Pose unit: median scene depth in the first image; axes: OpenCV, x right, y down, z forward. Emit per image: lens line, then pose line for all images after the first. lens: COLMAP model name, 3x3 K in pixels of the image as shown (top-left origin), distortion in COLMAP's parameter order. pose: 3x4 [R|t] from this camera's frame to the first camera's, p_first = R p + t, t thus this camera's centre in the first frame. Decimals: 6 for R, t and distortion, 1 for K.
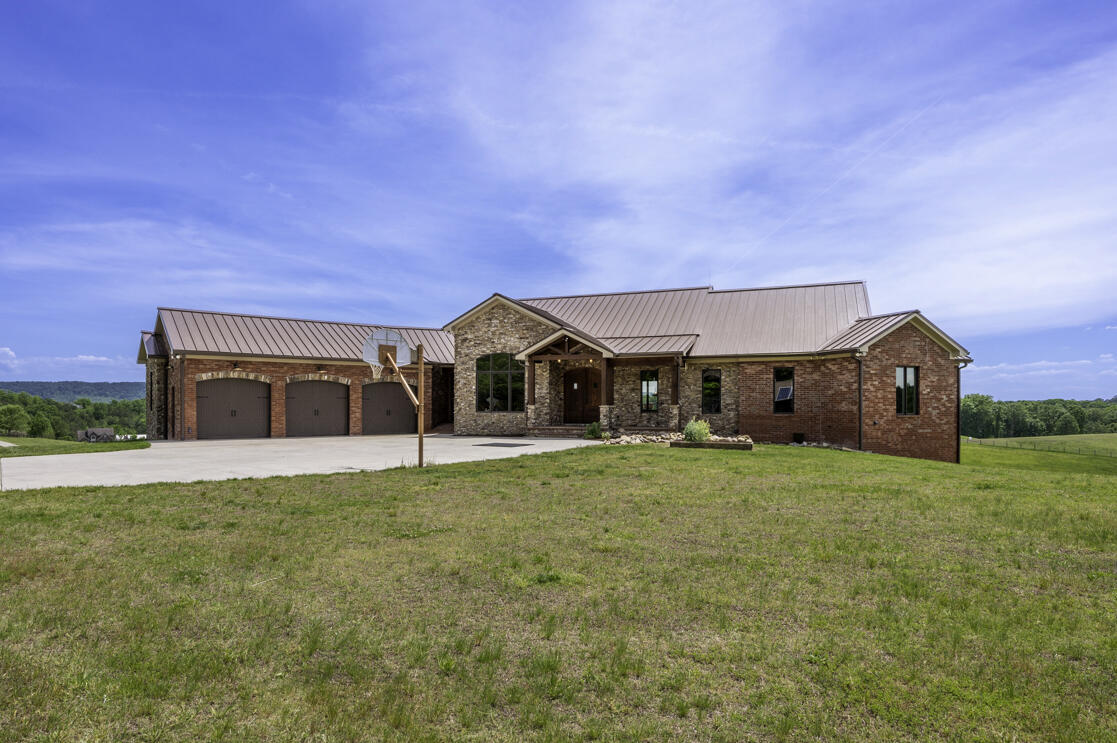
lens RADIAL K [[669.4, 0, 558.5], [0, 669.4, 381.2], [0, 0, 1]] dist [0.026366, 0.000006]
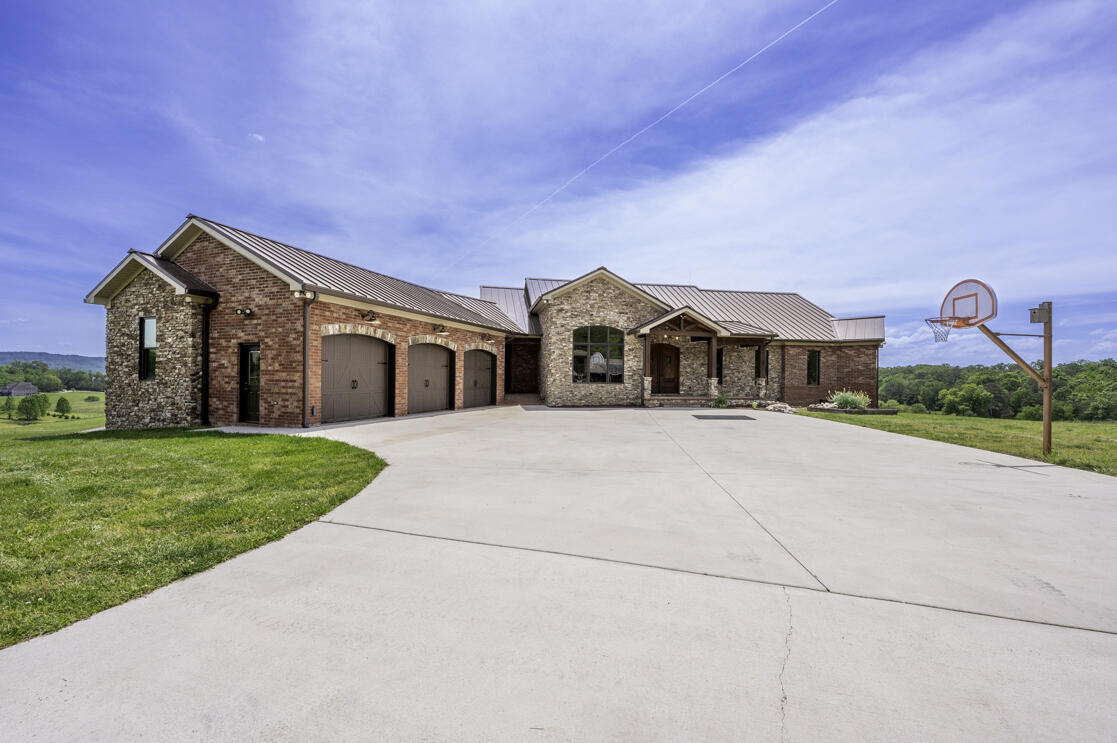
lens RADIAL K [[450.1, 0, 558.6], [0, 450.1, 367.1], [0, 0, 1]] dist [-0.002743, 0.000439]
pose [[0.845311, 0.021113, 0.533857, -0.506997], [-0.028740, 0.999569, 0.005975, 0.018874], [-0.533500, -0.020394, 0.845554, 0.446828]]
